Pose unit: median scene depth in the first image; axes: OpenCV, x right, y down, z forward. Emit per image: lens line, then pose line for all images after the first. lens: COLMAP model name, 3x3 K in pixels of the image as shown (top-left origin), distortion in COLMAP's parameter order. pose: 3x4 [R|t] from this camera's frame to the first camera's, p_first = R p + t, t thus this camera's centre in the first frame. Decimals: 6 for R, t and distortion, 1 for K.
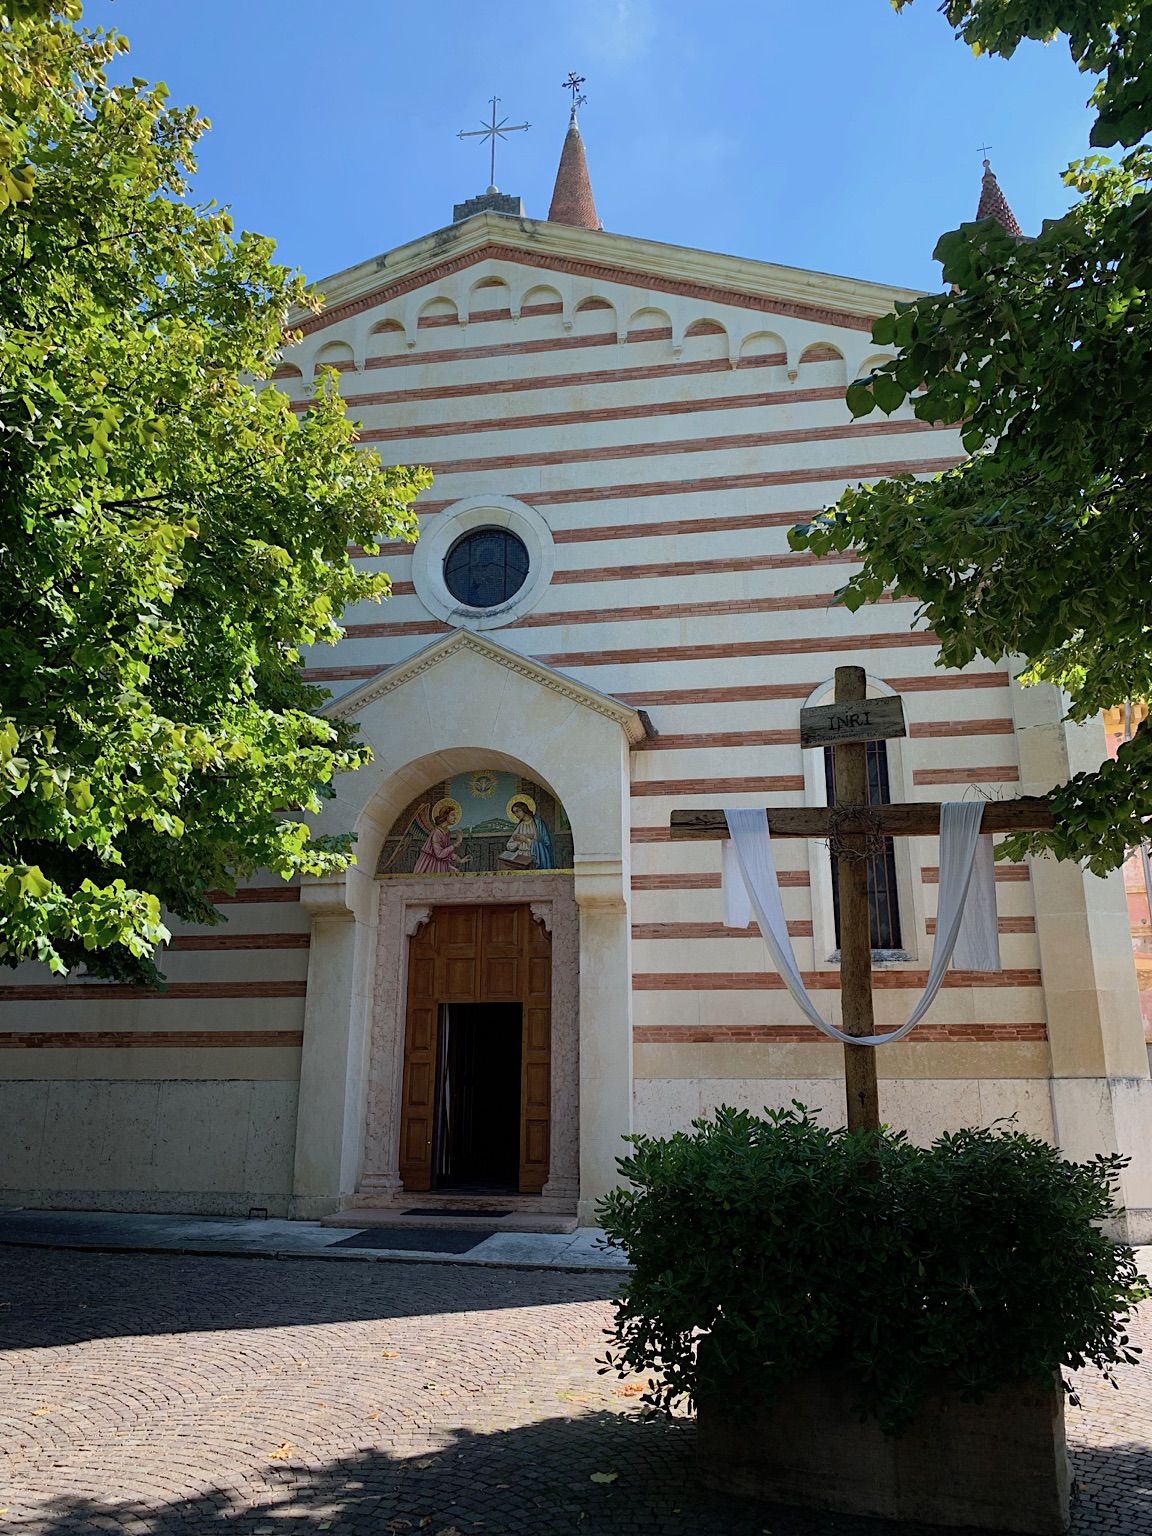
lens RADIAL K [[1192.4, 0, 571.5], [0, 1192.4, 744.8], [0, 0, 1]] dist [0.037827, -0.035389]
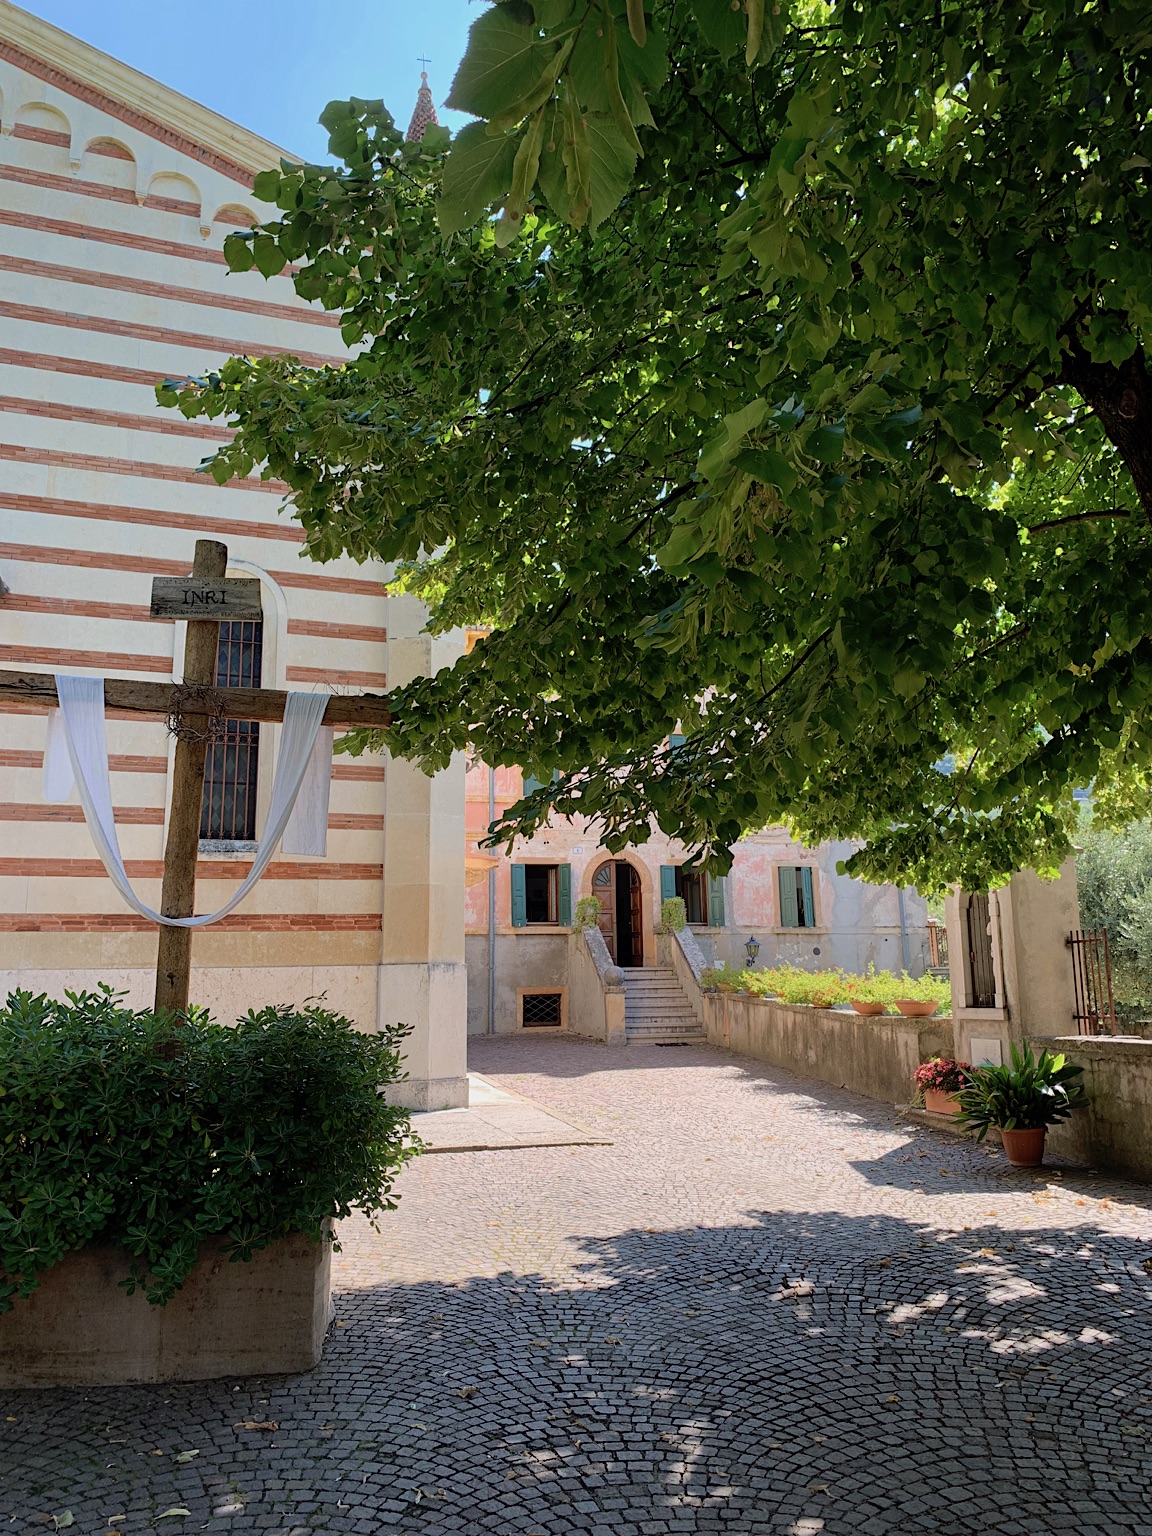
lens RADIAL K [[1192.4, 0, 571.5], [0, 1192.4, 744.8], [0, 0, 1]] dist [0.037827, -0.035389]
pose [[0.870489, 0.084841, 0.484821, 0.030456], [-0.125682, 0.990691, 0.052294, 0.009636], [-0.475871, -0.106454, 0.873049, 0.001585]]
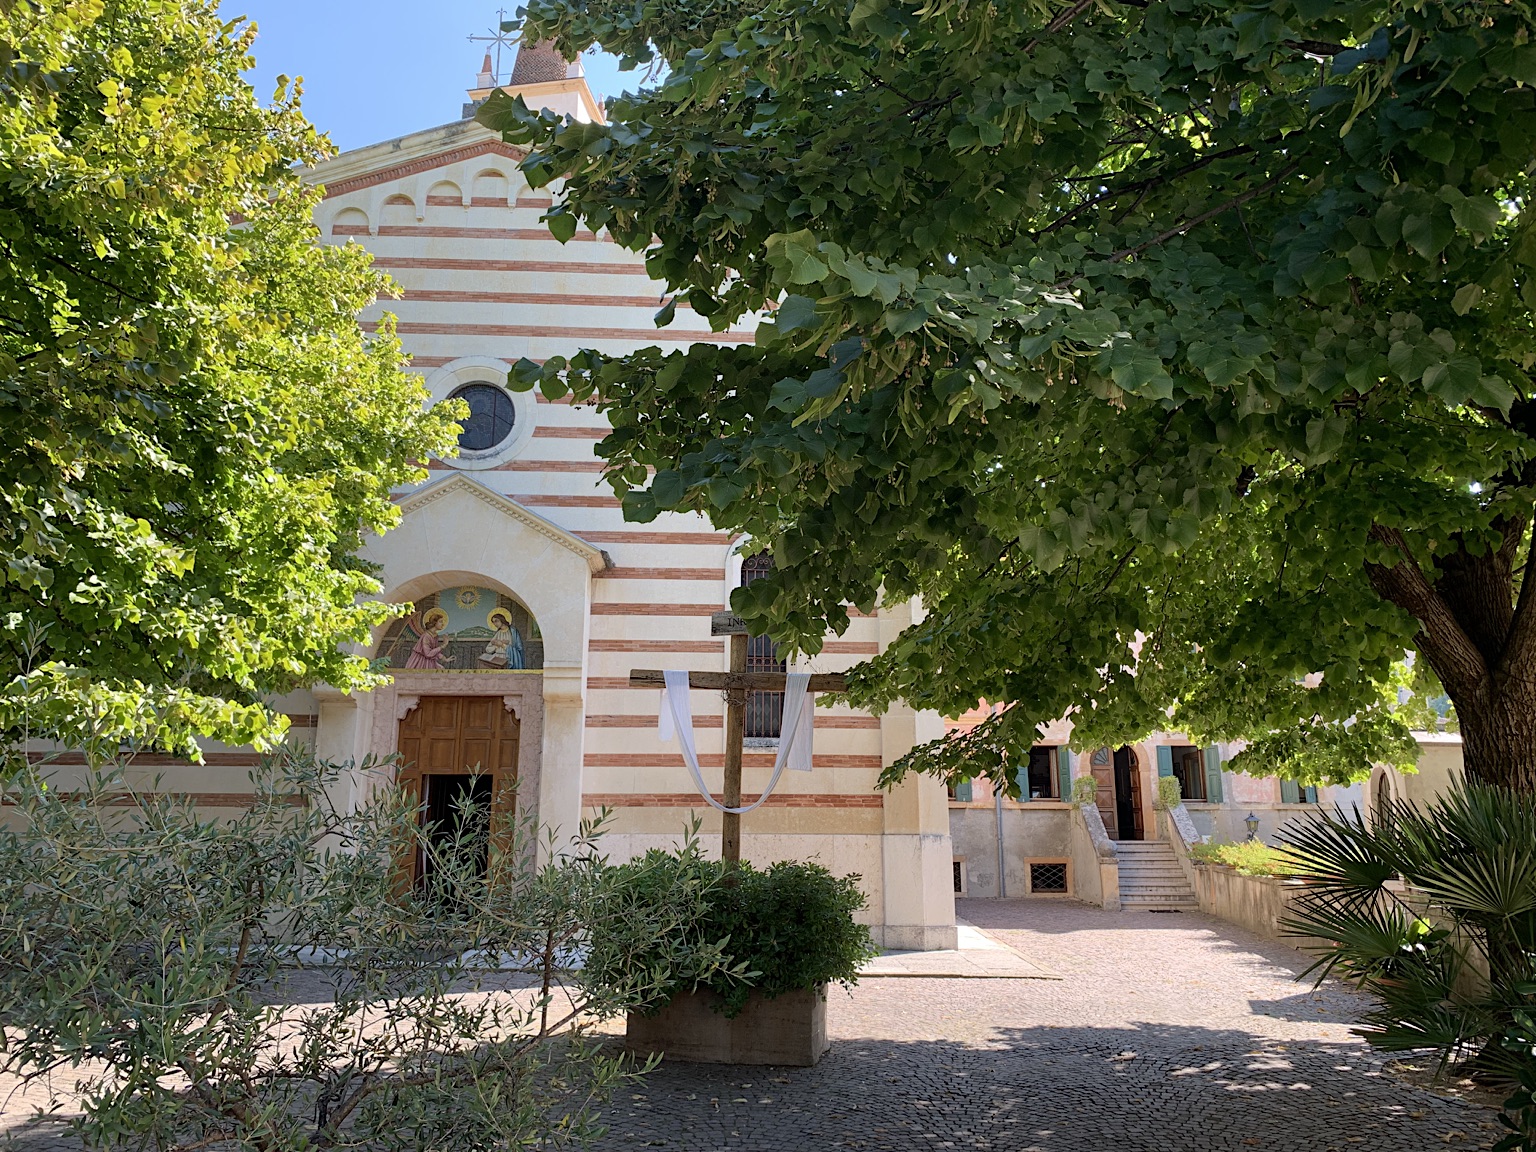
lens RADIAL K [[1126.9, 0, 768.0], [0, 1126.9, 576.0], [0, 0, 1]] dist [0.212000, -0.529339]
pose [[0.974456, 0.054241, 0.217930, -0.081542], [-0.064635, 0.997073, 0.040846, -0.154324], [-0.215077, -0.053889, 0.975109, -0.567868]]
